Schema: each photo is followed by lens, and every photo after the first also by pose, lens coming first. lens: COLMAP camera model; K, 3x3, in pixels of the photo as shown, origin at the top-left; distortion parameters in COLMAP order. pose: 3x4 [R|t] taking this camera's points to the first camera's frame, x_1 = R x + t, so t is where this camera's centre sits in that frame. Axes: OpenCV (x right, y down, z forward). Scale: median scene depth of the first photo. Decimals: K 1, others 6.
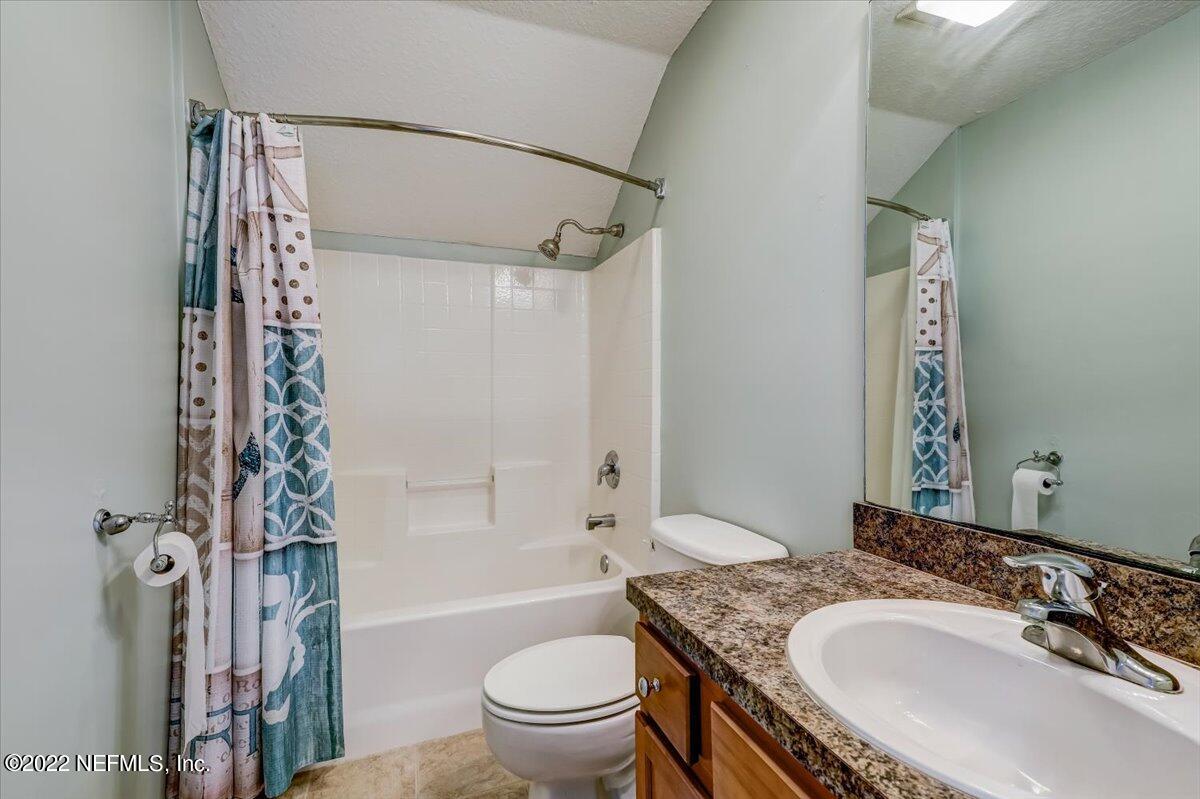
lens RADIAL K [[531.3, 0, 603.4], [0, 531.3, 397.8], [0, 0, 1]] dist [0.031516, 0.001214]
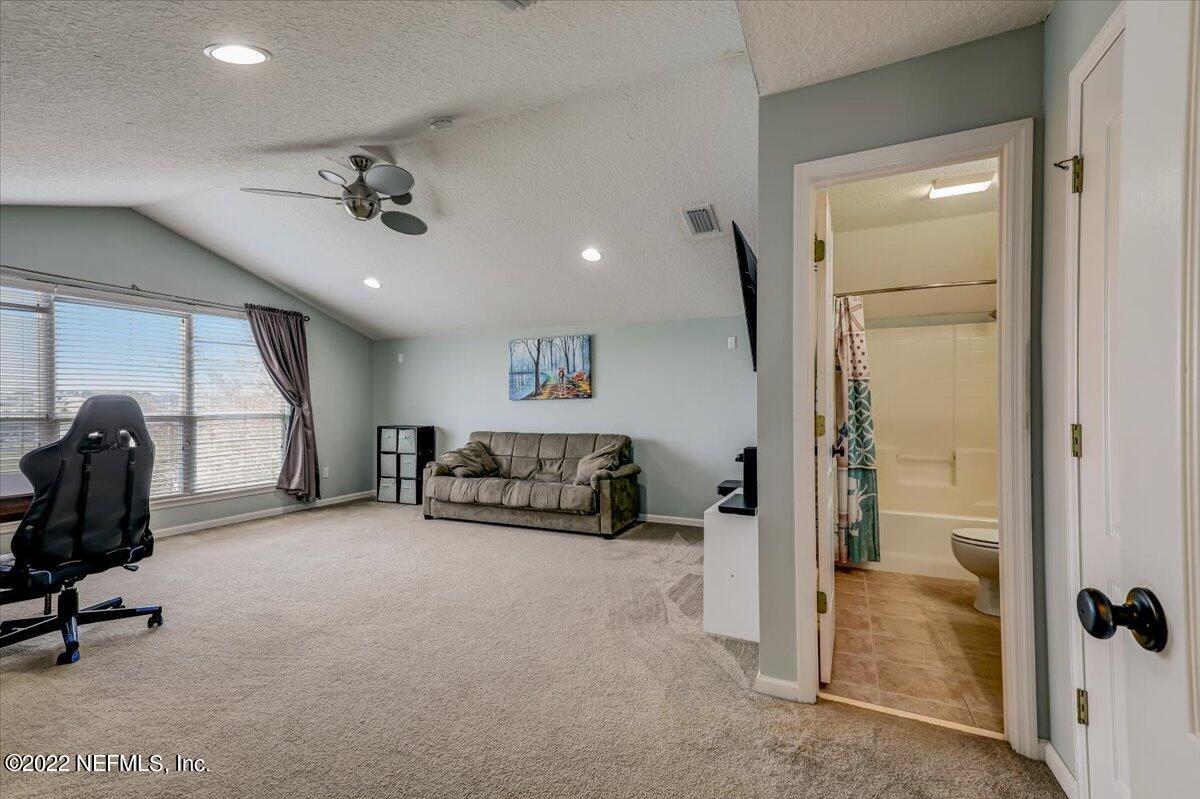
lens RADIAL K [[531.3, 0, 602.5], [0, 531.3, 401.4], [0, 0, 1]] dist [0.031516, 0.001214]
pose [[0.712127, 0.003759, -0.702041, 0.306540], [-0.005027, 0.999987, 0.000254, -0.024376], [0.702033, 0.003348, 0.712137, -1.566510]]
